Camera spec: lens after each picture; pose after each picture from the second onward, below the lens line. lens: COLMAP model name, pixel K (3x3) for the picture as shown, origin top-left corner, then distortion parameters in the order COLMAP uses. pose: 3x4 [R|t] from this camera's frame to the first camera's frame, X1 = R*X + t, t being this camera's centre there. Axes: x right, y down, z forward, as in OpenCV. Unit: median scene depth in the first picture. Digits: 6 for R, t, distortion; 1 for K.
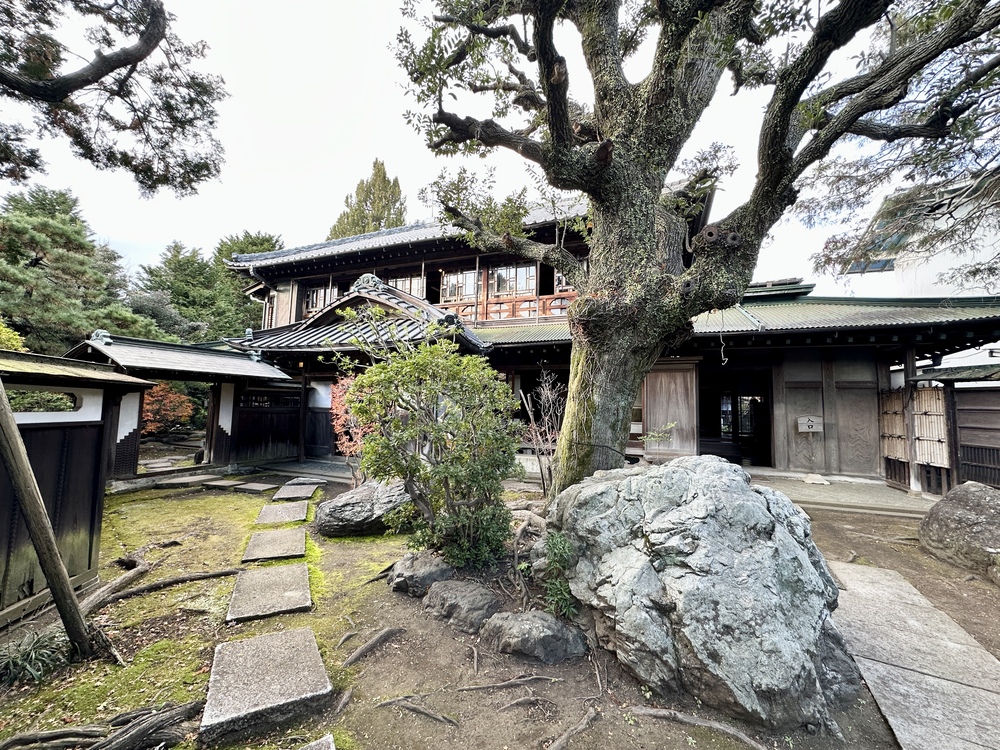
lens RADIAL K [[401.0, 0, 500.0], [0, 401.0, 375.0], [0, 0, 1]] dist [-0.000307, -0.000019]
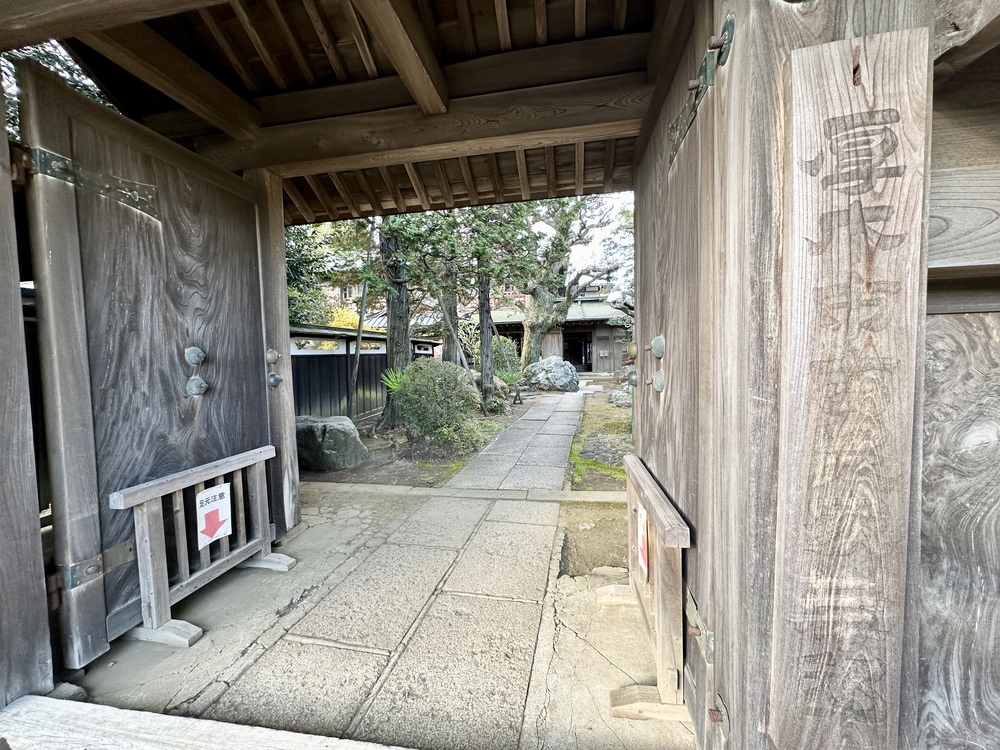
lens RADIAL K [[401.0, 0, 500.0], [0, 401.0, 375.0], [0, 0, 1]] dist [-0.000307, -0.000019]
pose [[0.967878, -0.052001, 0.245986, -1.020136], [0.021501, 0.991912, 0.125090, -0.149286], [-0.250501, -0.115783, 0.961168, -2.661806]]
